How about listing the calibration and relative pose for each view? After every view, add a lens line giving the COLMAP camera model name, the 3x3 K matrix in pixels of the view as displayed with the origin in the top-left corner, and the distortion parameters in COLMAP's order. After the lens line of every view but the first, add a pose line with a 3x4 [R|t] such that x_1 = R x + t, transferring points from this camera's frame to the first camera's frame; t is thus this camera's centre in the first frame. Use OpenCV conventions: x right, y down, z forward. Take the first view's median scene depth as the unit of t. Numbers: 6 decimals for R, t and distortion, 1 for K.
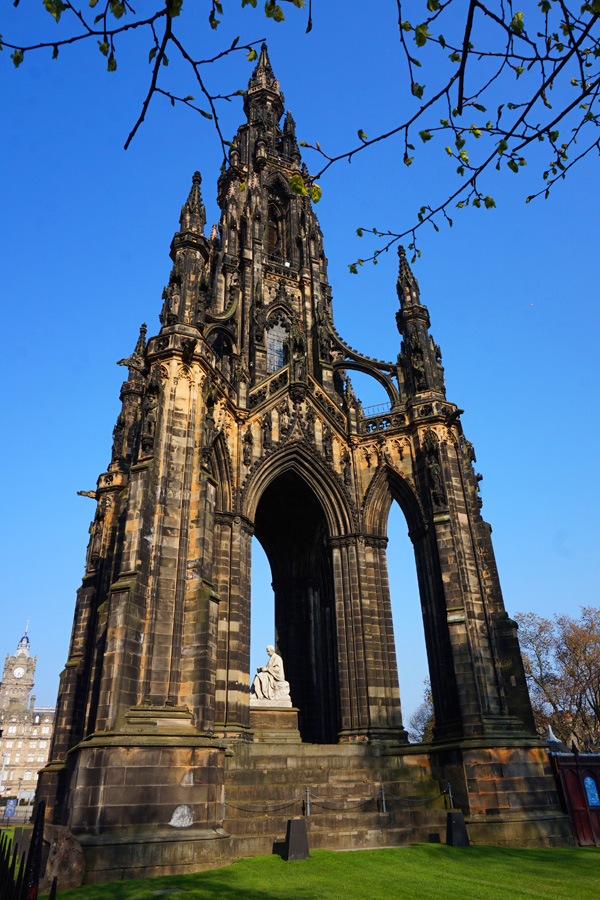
lens RADIAL K [[609.6, 0, 296.7], [0, 609.6, 445.4], [0, 0, 1]] dist [-0.036825, 0.014073]
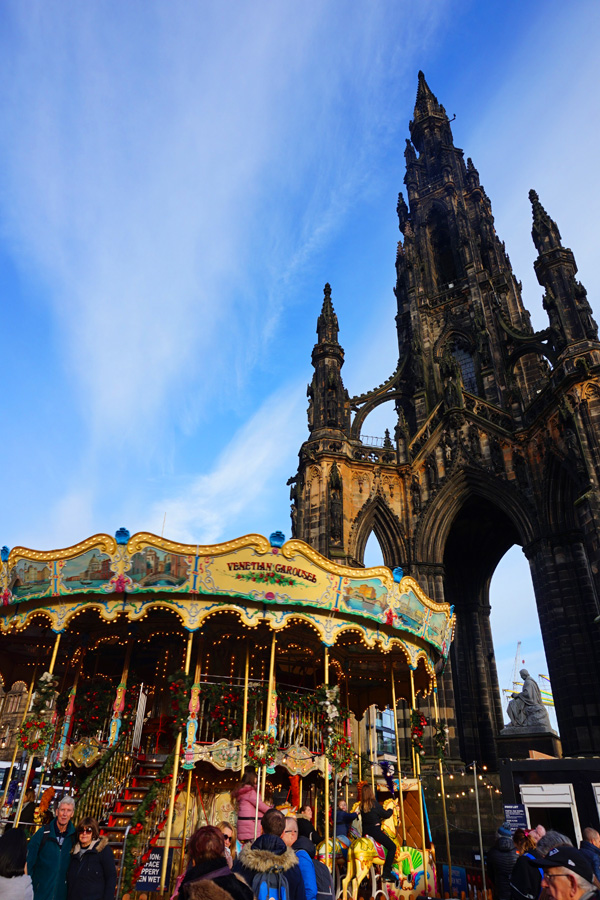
lens RADIAL K [[609.6, 0, 301.5], [0, 609.6, 451.2], [0, 0, 1]] dist [-0.036825, 0.014073]
pose [[0.538845, -0.411722, -0.734936, 0.657649], [0.395365, 0.893974, -0.210942, 0.082322], [0.743863, -0.176903, 0.644494, 0.174430]]
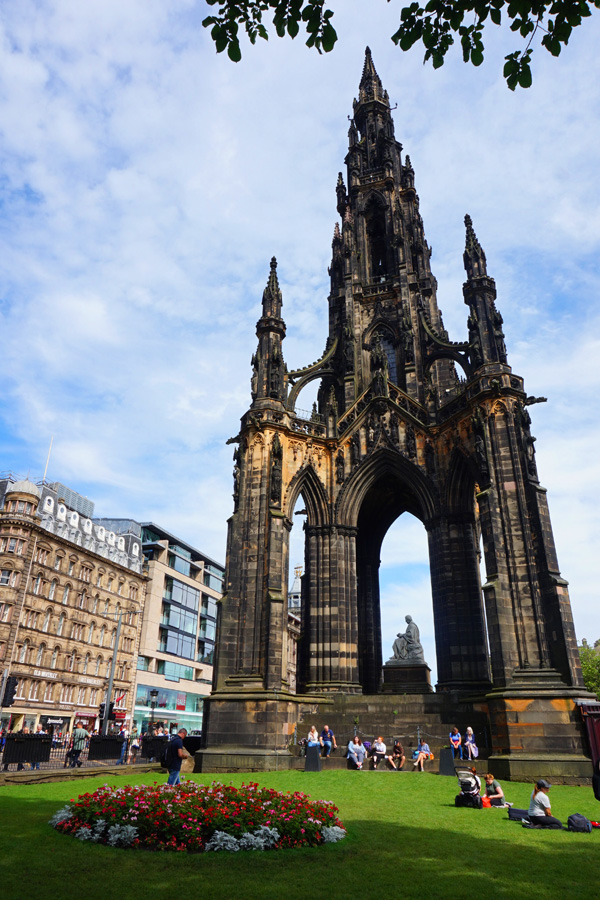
lens RADIAL K [[609.6, 0, 297.1], [0, 609.6, 448.2], [0, 0, 1]] dist [-0.036825, 0.014073]
pose [[0.734947, -0.259161, -0.626649, 0.681065], [0.313546, 0.949248, -0.024844, -0.033134], [0.601283, -0.178225, 0.778906, -0.033944]]
